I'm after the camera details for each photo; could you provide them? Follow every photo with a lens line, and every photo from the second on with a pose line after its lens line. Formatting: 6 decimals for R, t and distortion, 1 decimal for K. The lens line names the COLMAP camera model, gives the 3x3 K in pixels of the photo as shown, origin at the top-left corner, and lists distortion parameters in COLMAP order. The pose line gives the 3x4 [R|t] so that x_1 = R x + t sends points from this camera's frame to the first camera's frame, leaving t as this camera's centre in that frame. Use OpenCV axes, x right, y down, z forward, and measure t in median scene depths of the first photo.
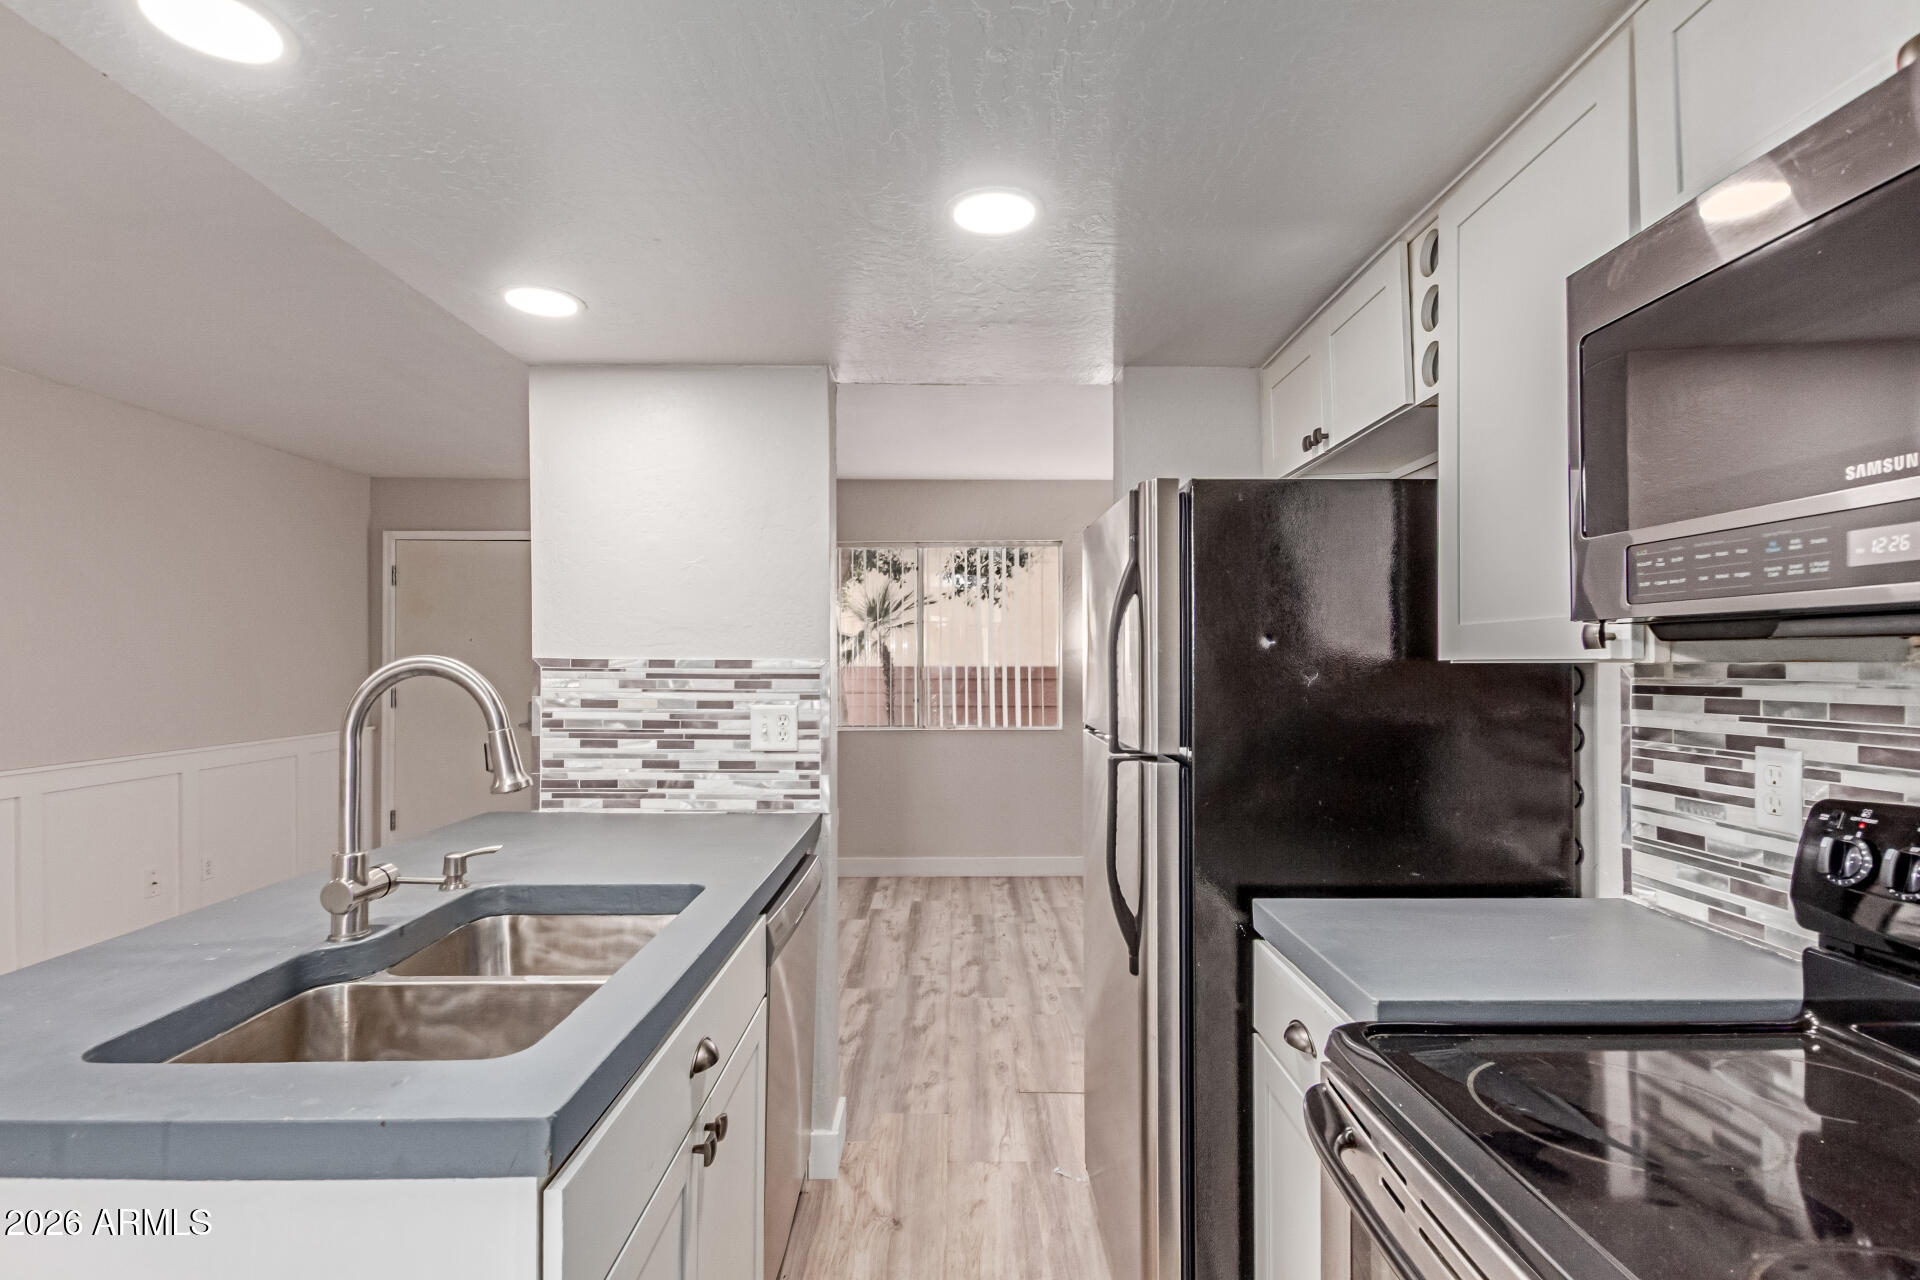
lens RADIAL K [[928.7, 0, 971.0], [0, 928.7, 647.5], [0, 0, 1]] dist [-0.000182, -0.000428]
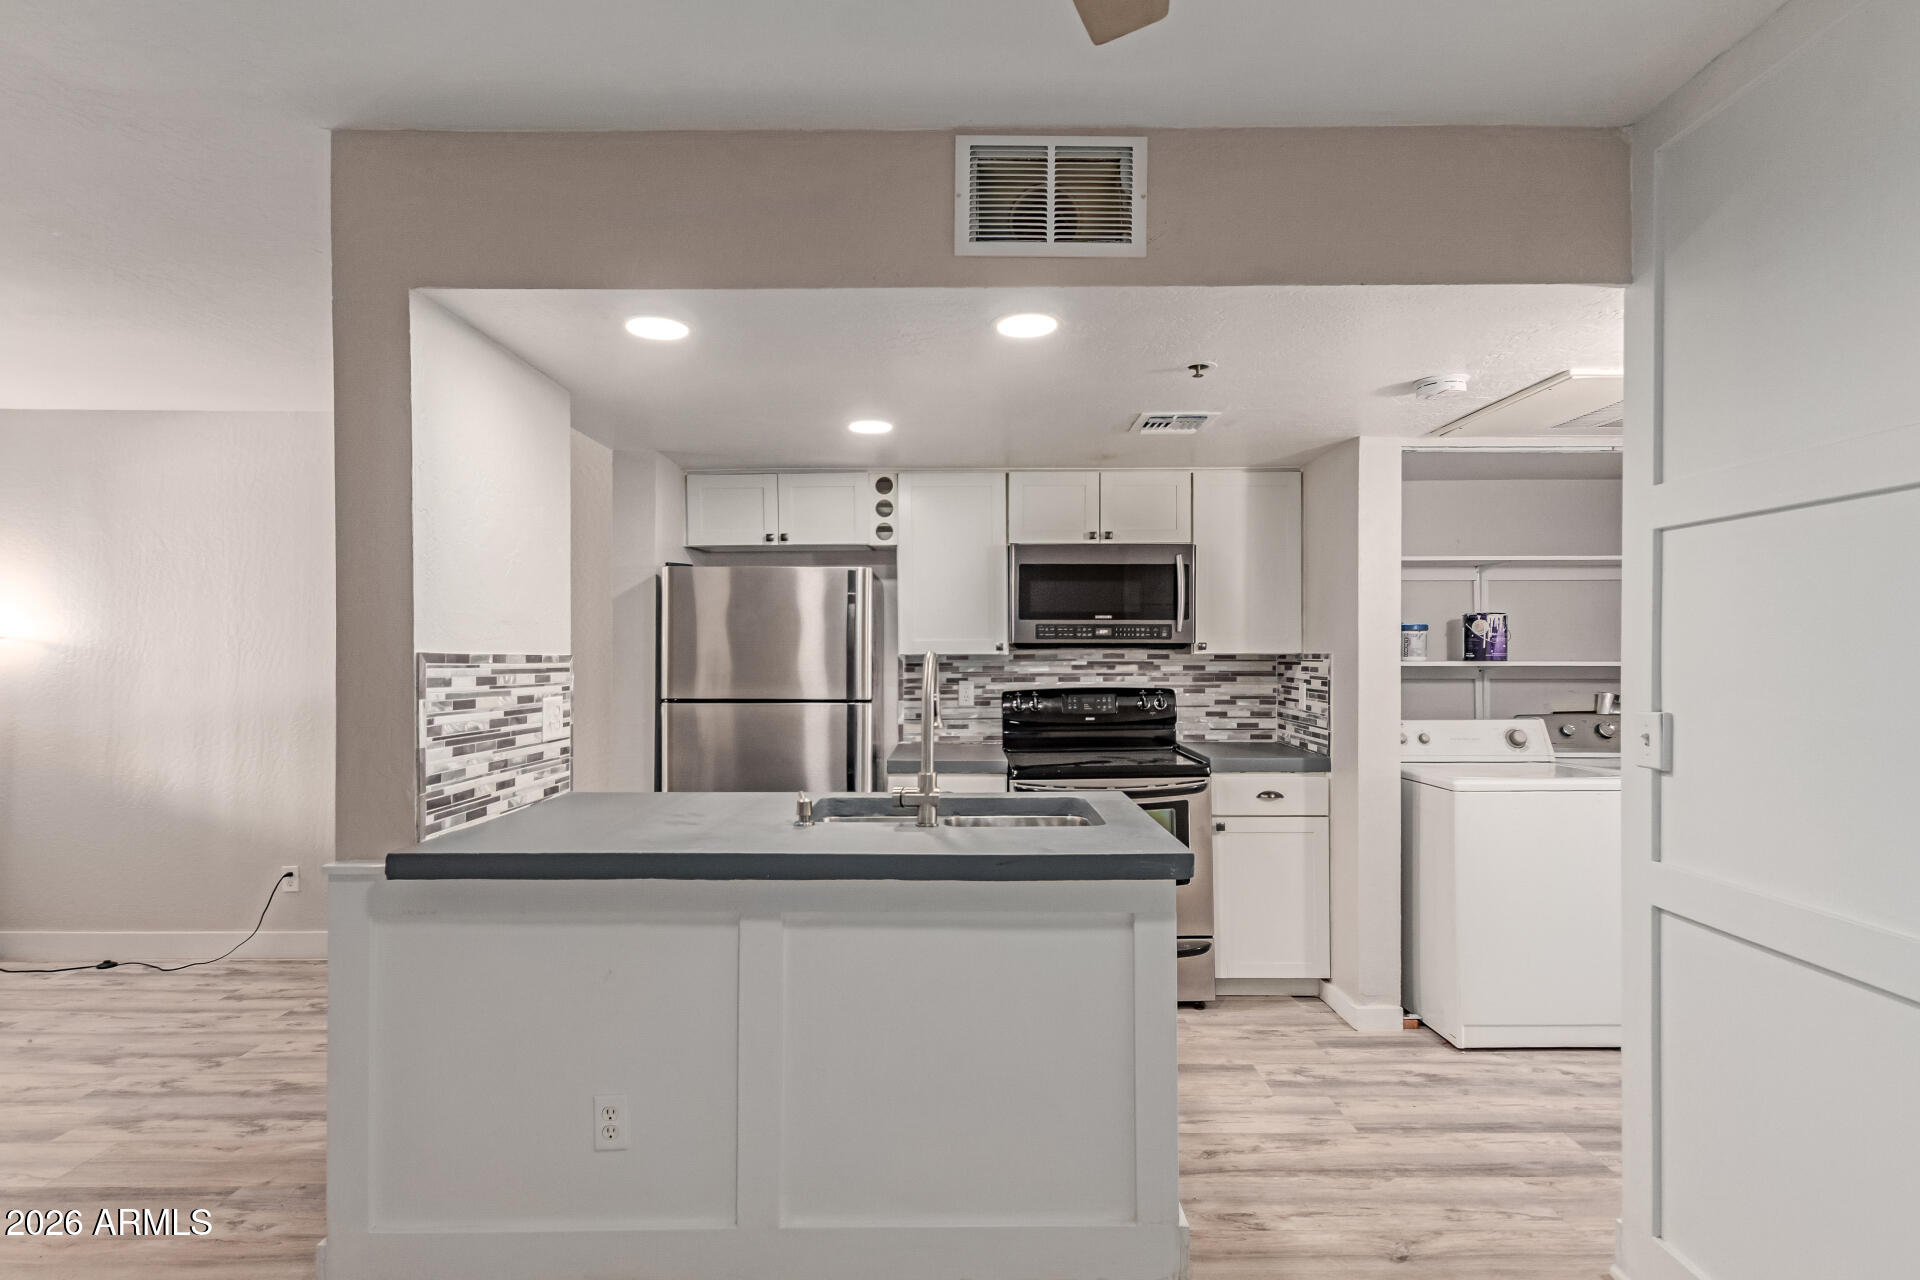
lens RADIAL K [[949.0, 0, 961.1], [0, 949.0, 650.8], [0, 0, 1]] dist [0.001097, -0.000192]
pose [[-0.003047, 0.005002, 0.999983, -1.303680], [-0.009630, 0.999941, -0.005031, 0.009845], [-0.999949, -0.009645, -0.002999, 0.534513]]
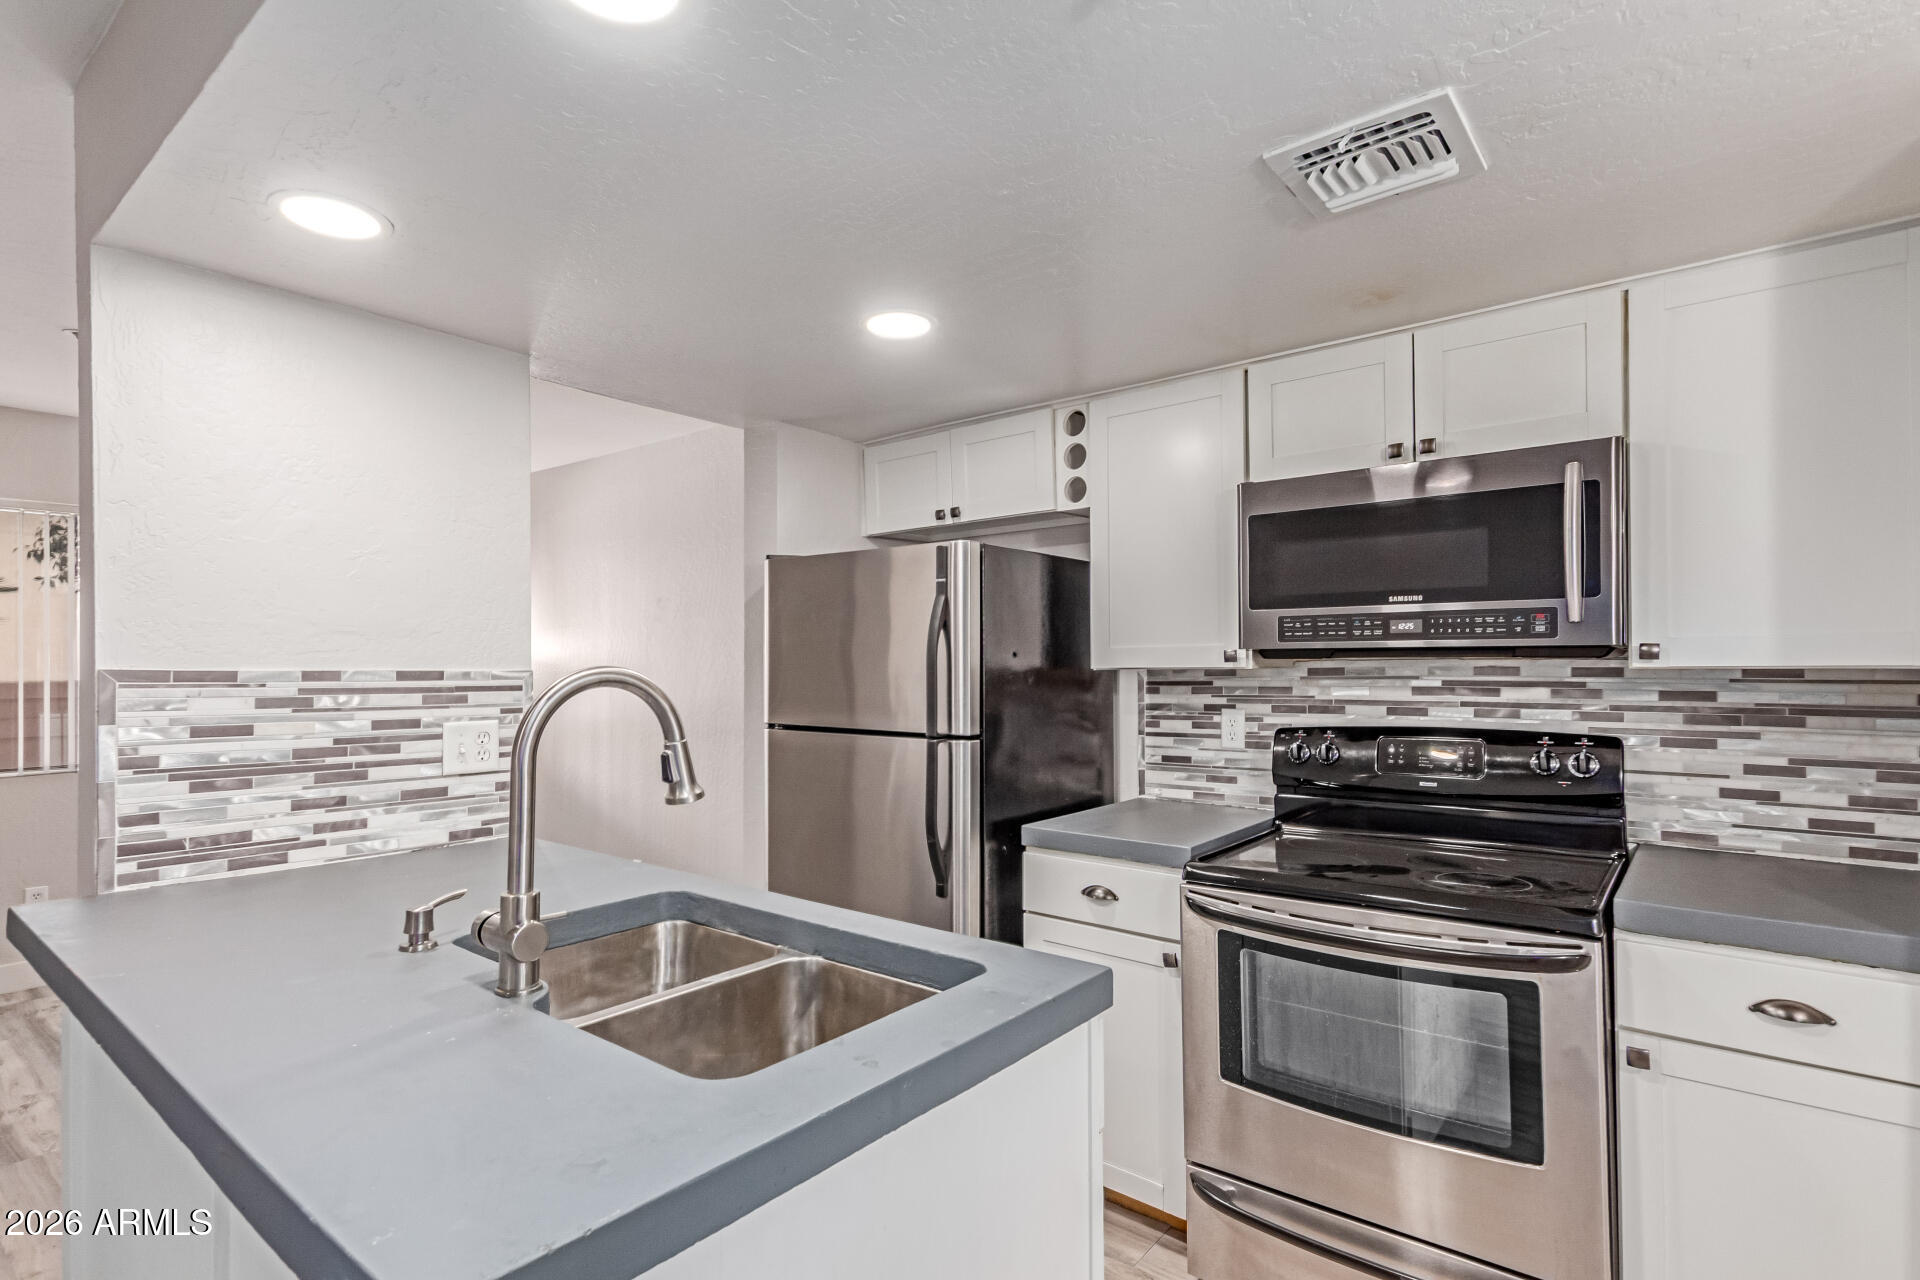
lens RADIAL K [[936.5, 0, 958.9], [0, 936.5, 653.6], [0, 0, 1]] dist [0.006888, 0.000330]
pose [[0.626915, 0.009382, 0.779031, -0.618801], [-0.006414, 0.999956, -0.006882, 0.000542], [-0.779061, -0.000682, 0.626948, 0.075619]]
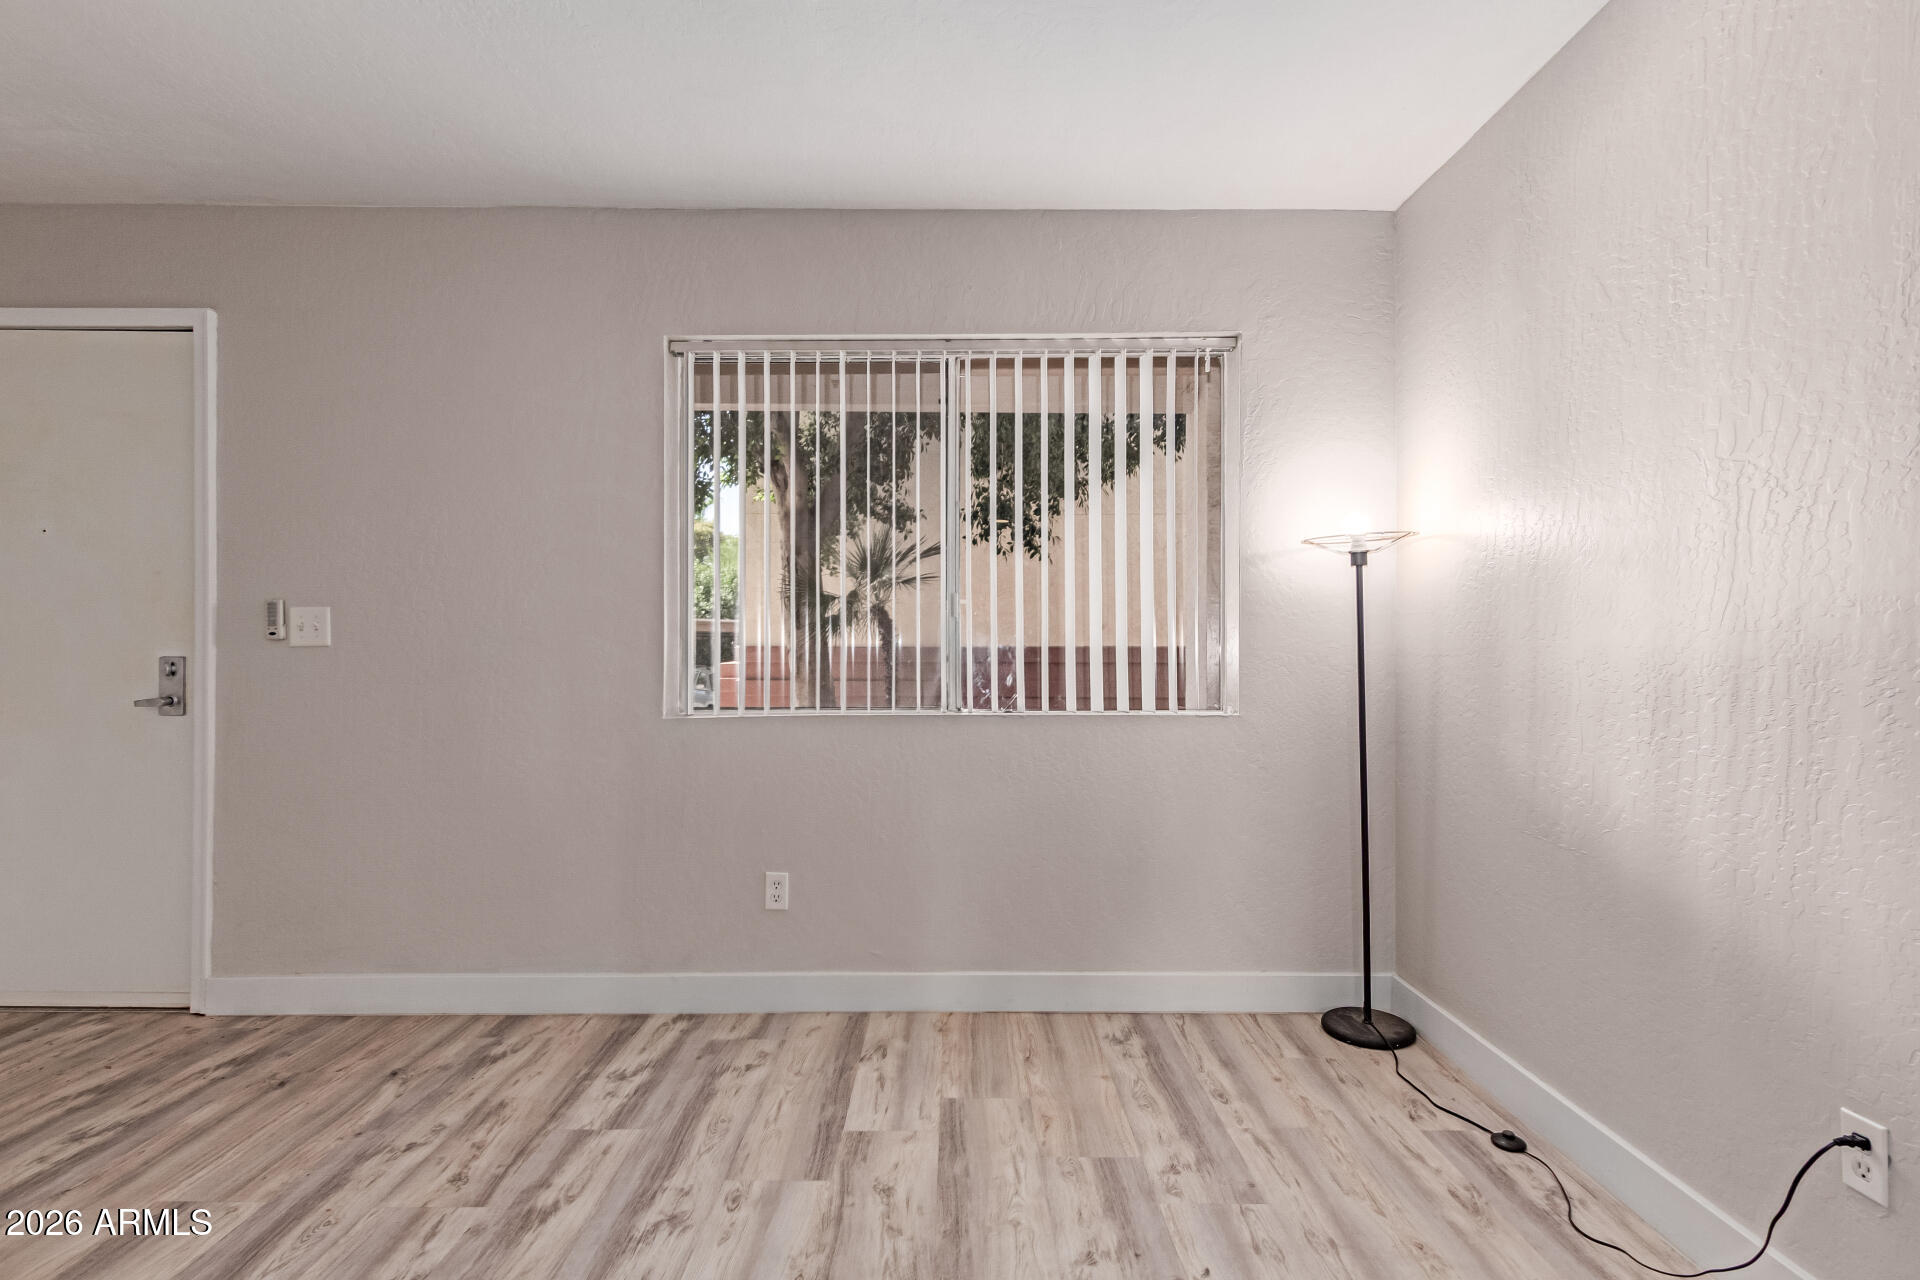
lens RADIAL K [[949.0, 0, 961.1], [0, 949.0, 650.8], [0, 0, 1]] dist [0.001097, -0.000192]
pose [[0.999927, -0.000022, -0.012070, -0.103284], [0.000110, 0.999973, 0.007301, 0.120282], [0.012069, -0.007302, 0.999901, 1.171720]]
